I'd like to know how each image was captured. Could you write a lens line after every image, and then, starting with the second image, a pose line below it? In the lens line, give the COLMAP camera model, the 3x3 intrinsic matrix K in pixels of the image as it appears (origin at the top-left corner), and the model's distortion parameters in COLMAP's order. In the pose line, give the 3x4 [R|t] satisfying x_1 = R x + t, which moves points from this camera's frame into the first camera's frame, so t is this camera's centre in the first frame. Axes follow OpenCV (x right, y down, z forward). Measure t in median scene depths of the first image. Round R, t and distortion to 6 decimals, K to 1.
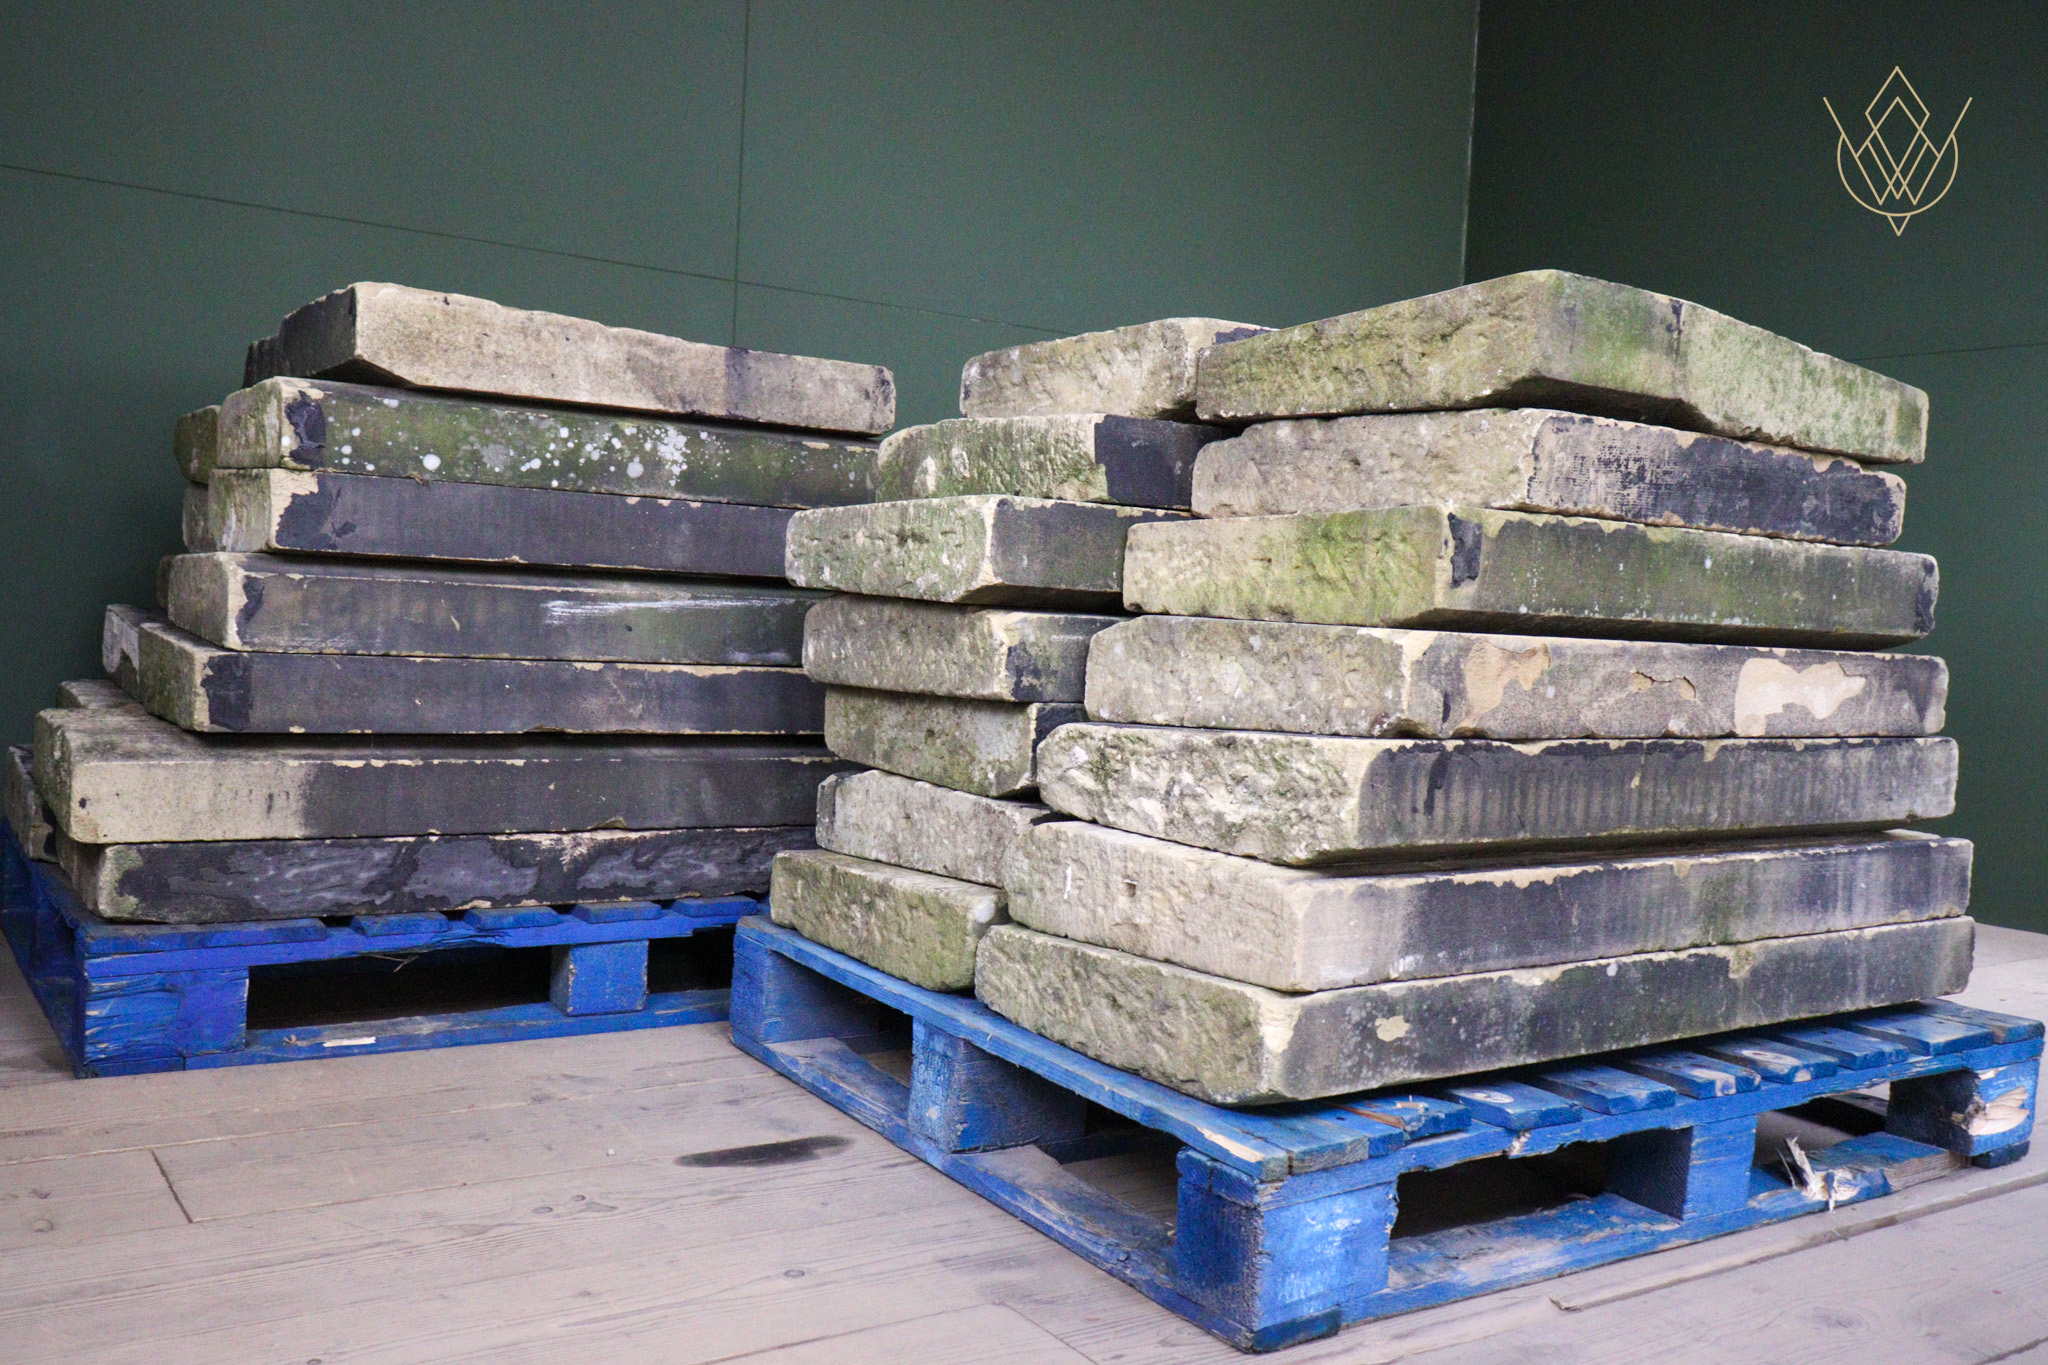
lens RADIAL K [[1763.7, 0, 1024.3], [0, 1763.7, 676.5], [0, 0, 1]] dist [-0.007509, 0.002646]
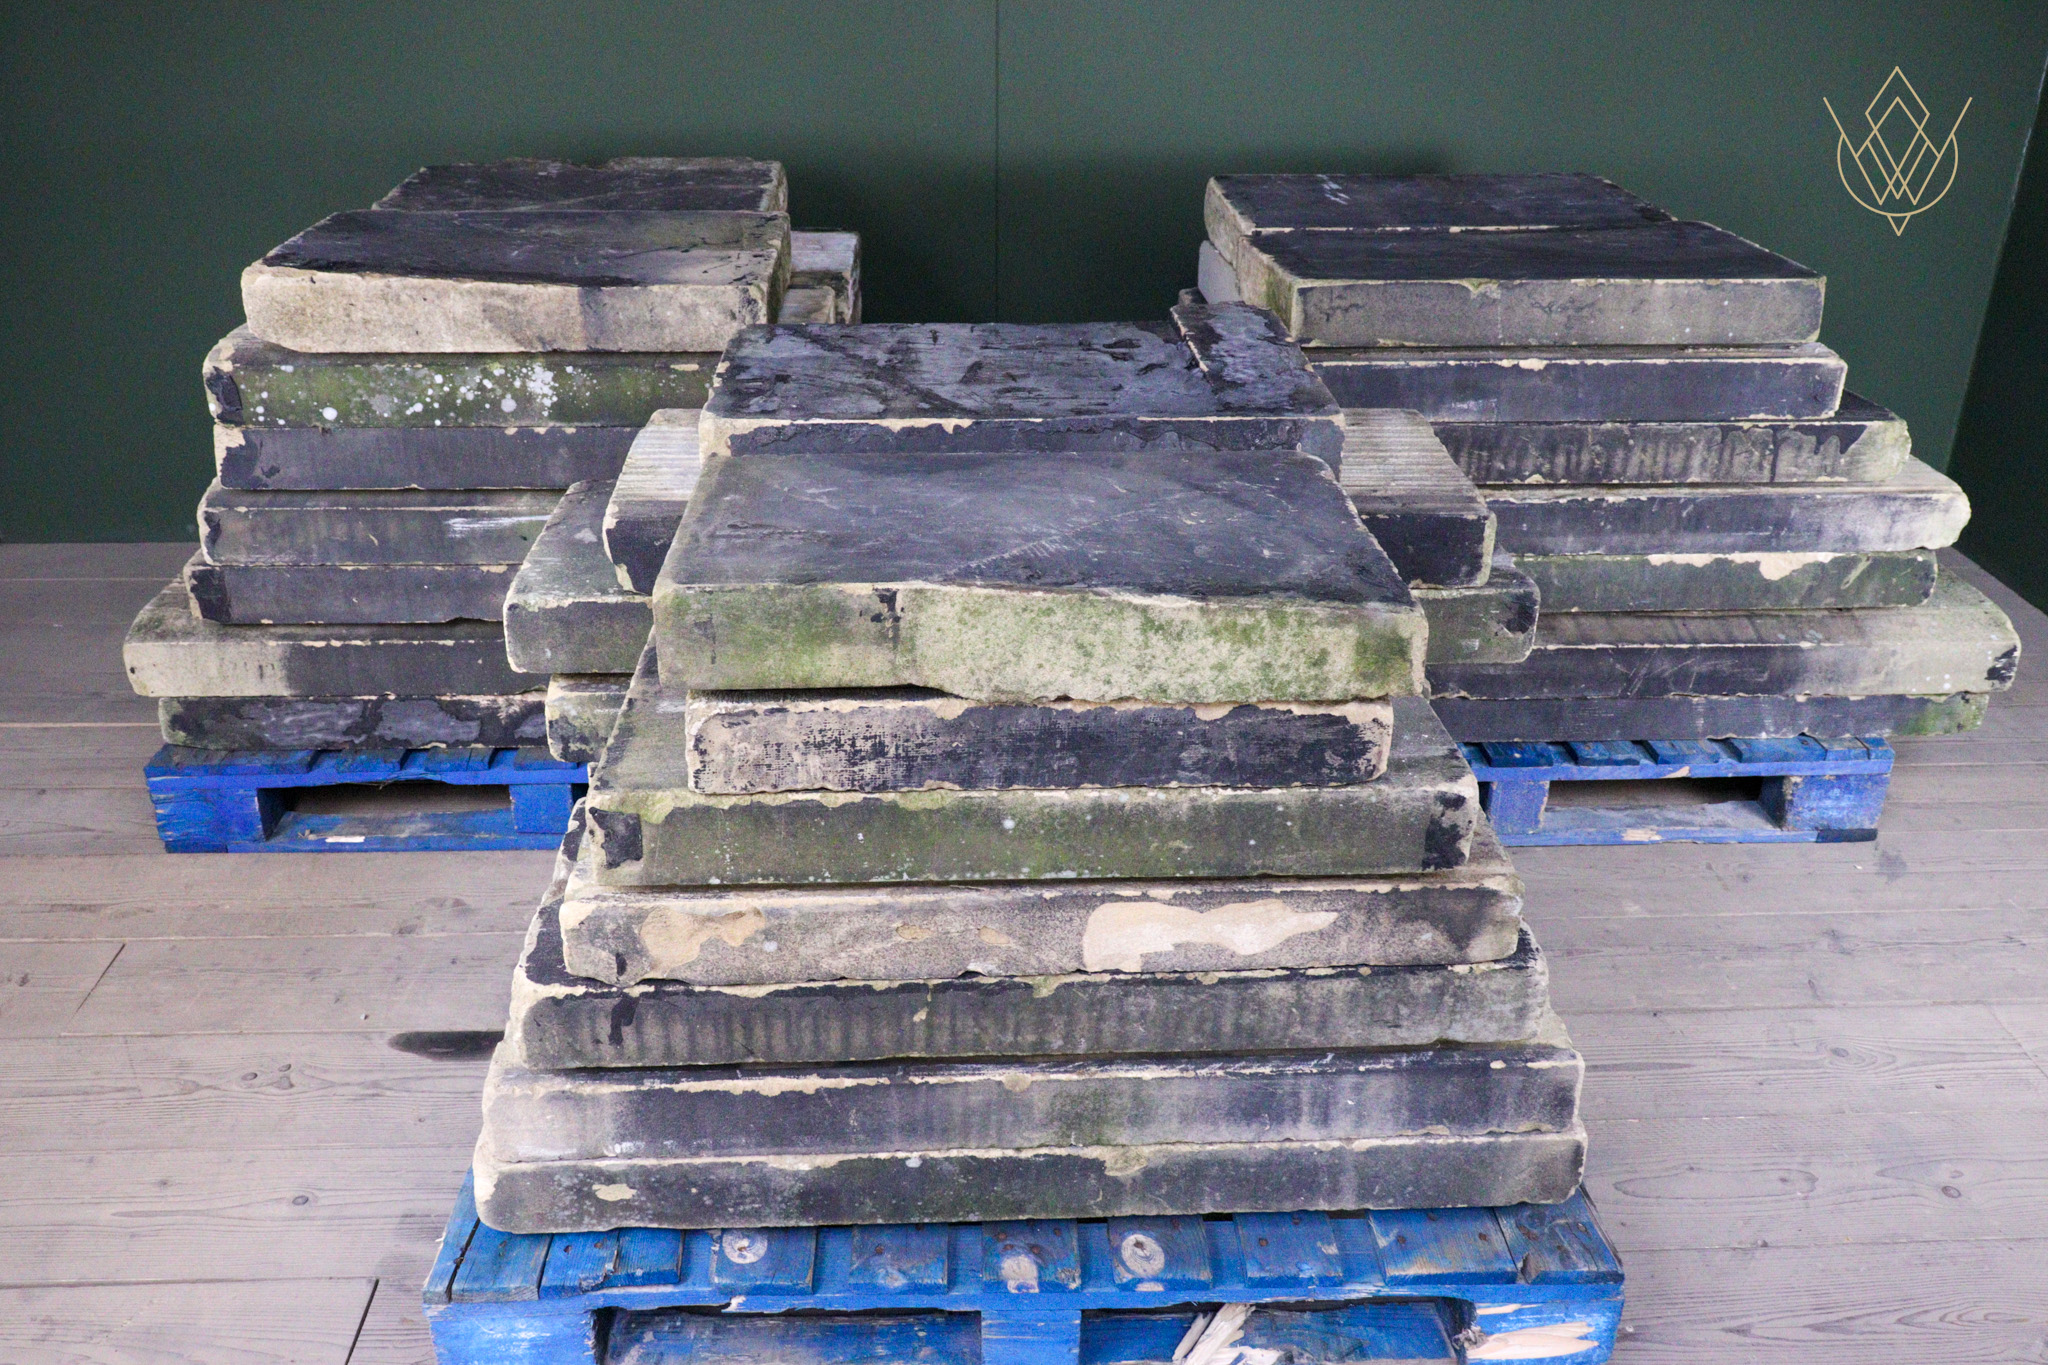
lens RADIAL K [[1763.7, 0, 1028.3], [0, 1763.7, 687.5], [0, 0, 1]] dist [-0.007509, 0.002646]
pose [[0.851382, 0.188332, -0.489570, 0.788904], [0.009566, 0.927593, 0.373470, -0.448915], [0.524458, -0.322649, 0.787935, 0.282898]]
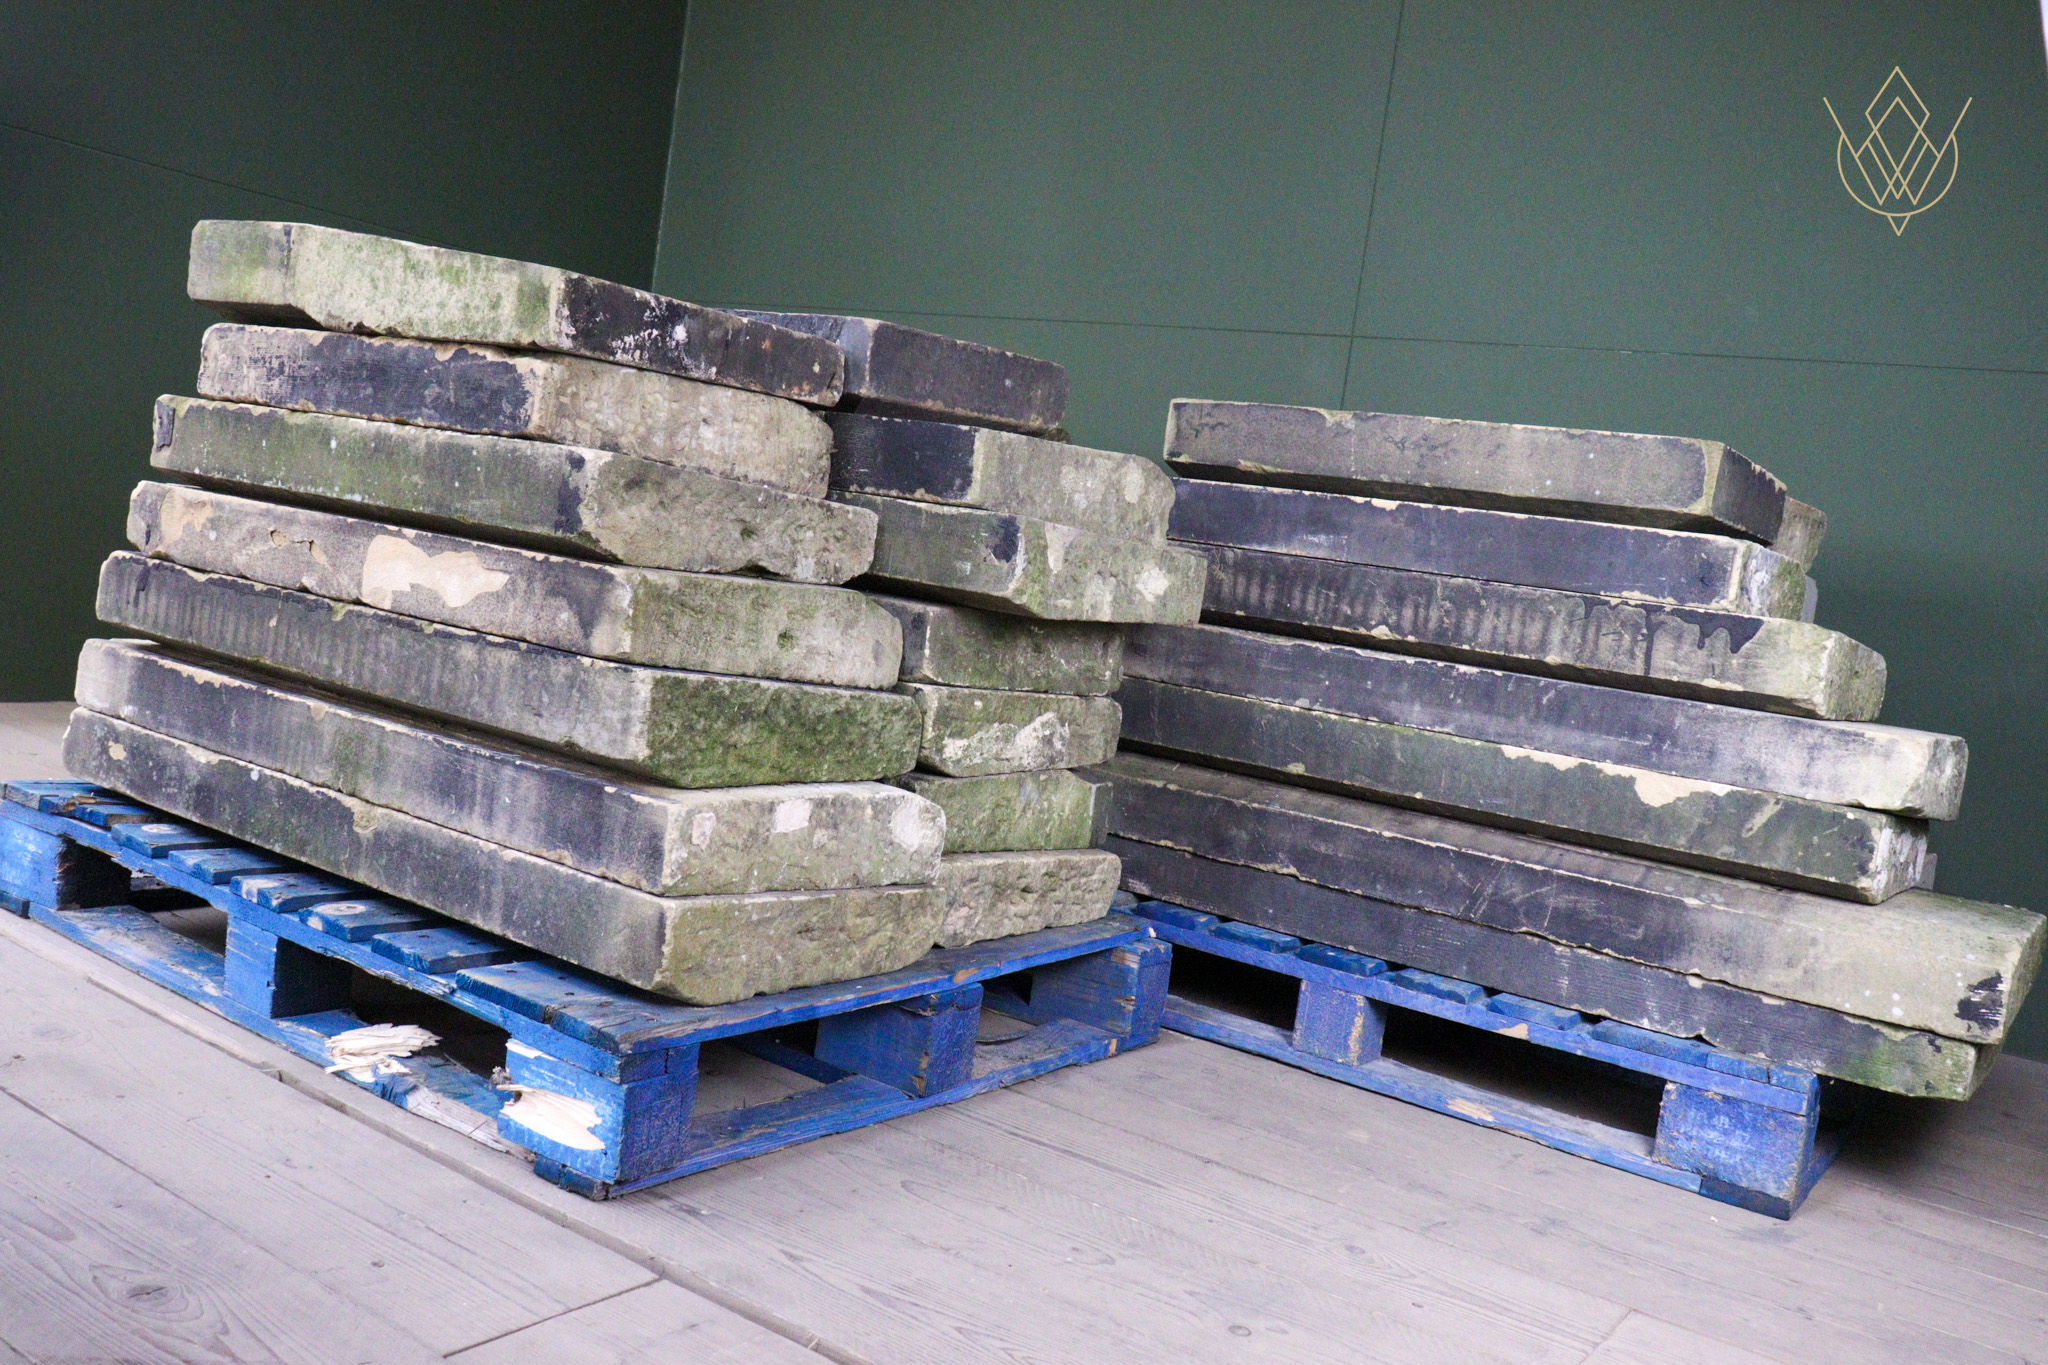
lens RADIAL K [[1763.7, 0, 1028.9], [0, 1763.7, 678.1], [0, 0, 1]] dist [-0.007509, 0.002646]
pose [[0.361900, 0.066542, -0.929839, 1.537309], [-0.167144, 0.985917, 0.005501, 0.003902], [0.917110, 0.153426, 0.367925, 0.959381]]
